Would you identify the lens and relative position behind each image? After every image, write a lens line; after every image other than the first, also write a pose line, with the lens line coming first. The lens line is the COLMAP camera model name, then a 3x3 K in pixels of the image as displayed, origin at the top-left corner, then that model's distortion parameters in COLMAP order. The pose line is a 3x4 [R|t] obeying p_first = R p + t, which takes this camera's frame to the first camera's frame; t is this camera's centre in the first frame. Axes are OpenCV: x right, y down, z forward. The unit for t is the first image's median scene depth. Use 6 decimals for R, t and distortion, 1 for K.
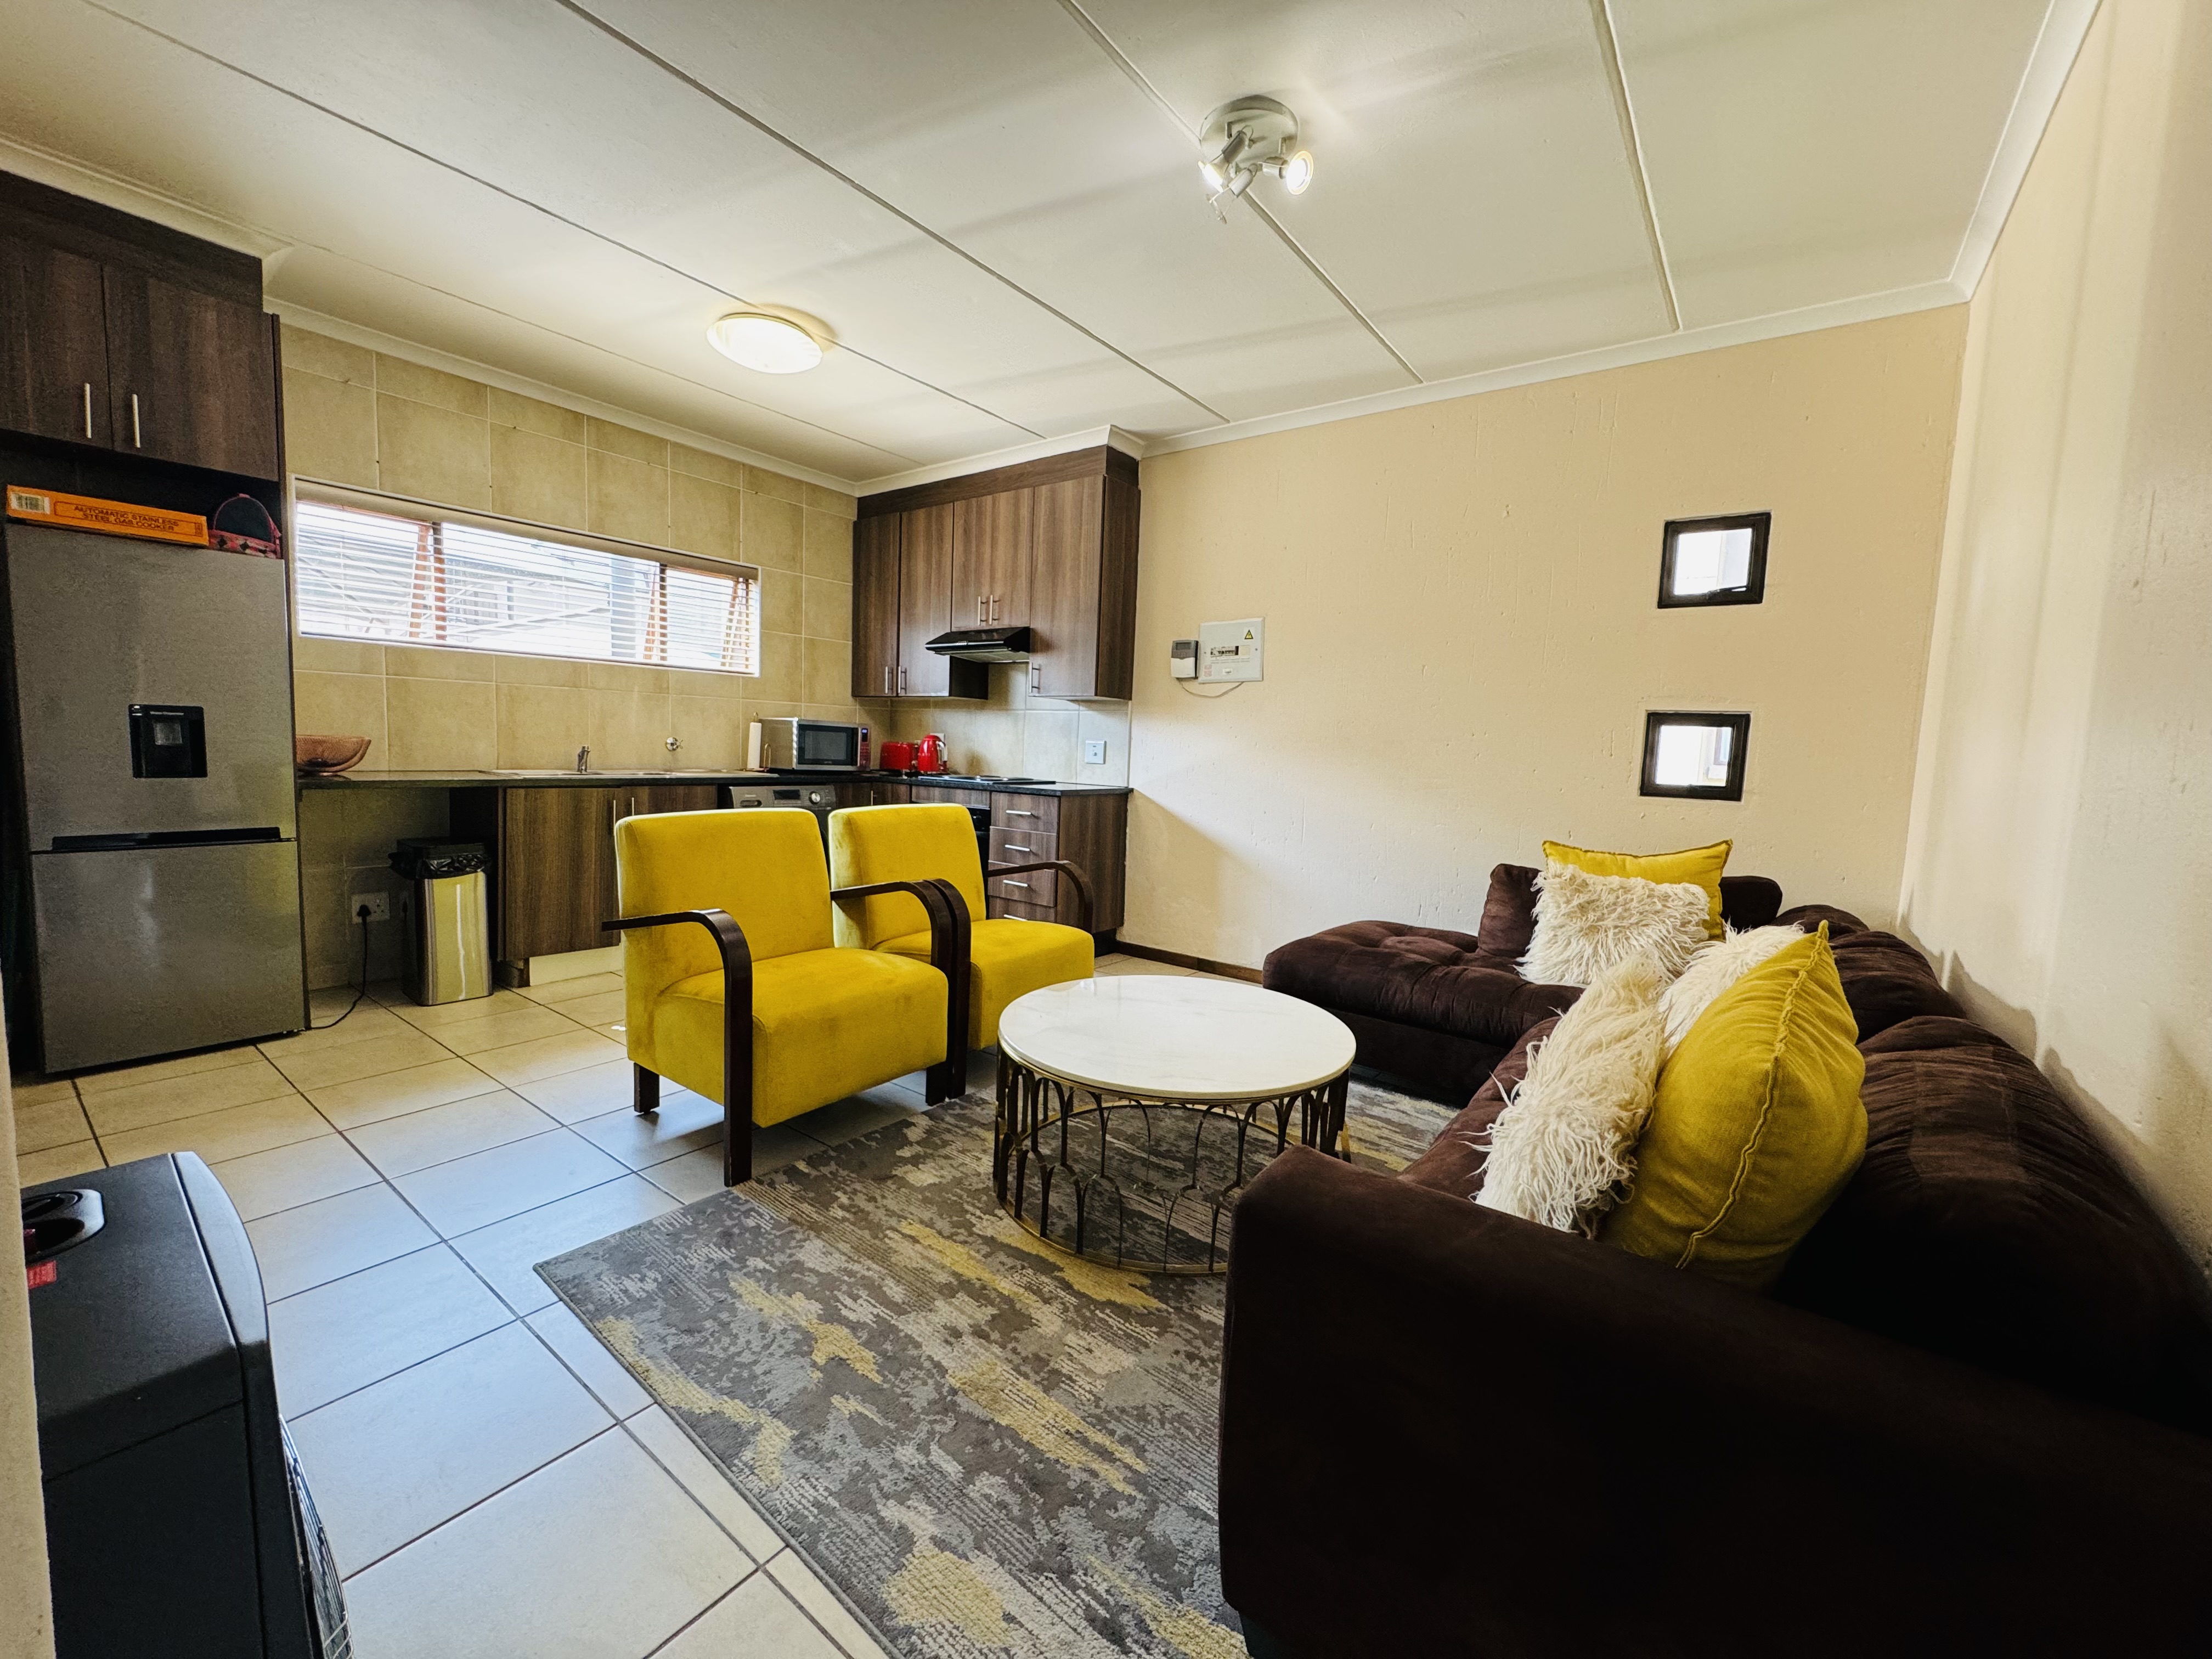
lens RADIAL K [[878.1, 0, 1107.0], [0, 878.1, 831.7], [0, 0, 1]] dist [-0.001568, -0.000454]
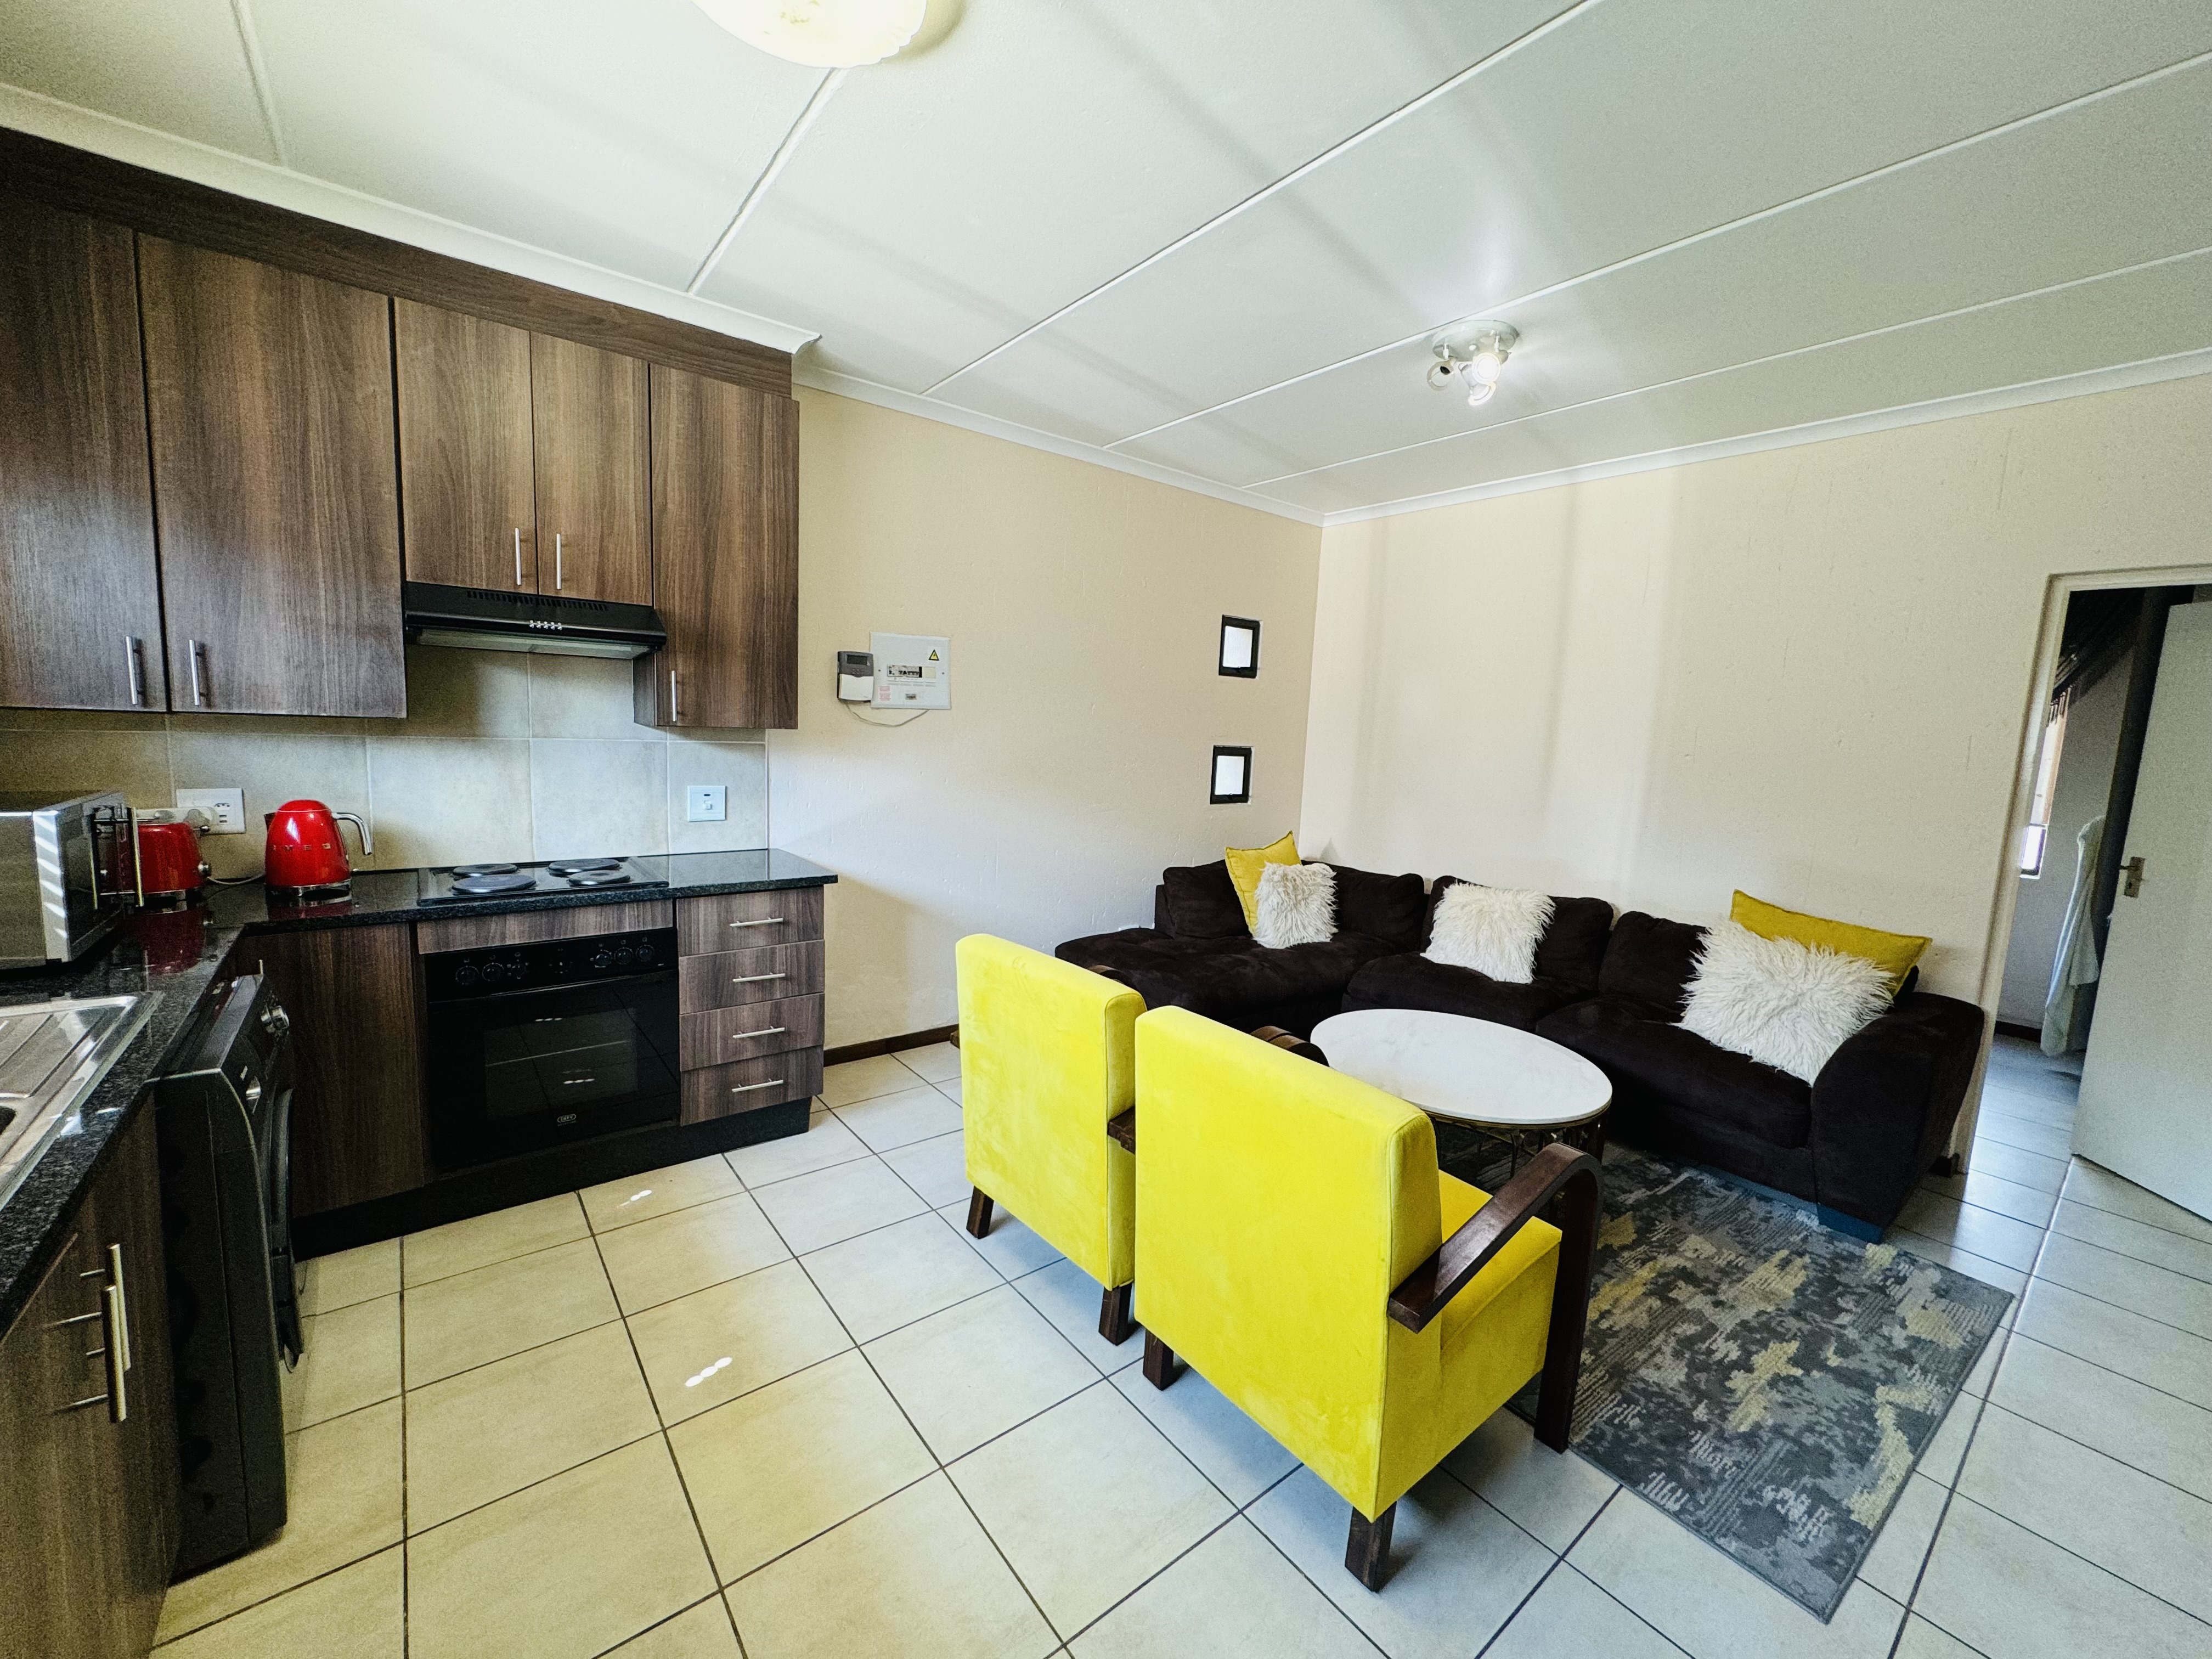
lens RADIAL K [[878.1, 0, 1111.8], [0, 878.1, 829.1], [0, 0, 1]] dist [-0.001568, -0.000454]
pose [[0.260822, -0.147945, 0.953983, -0.918434], [0.060874, 0.988741, 0.136692, -0.232856], [-0.963466, 0.022420, 0.266892, 0.866039]]
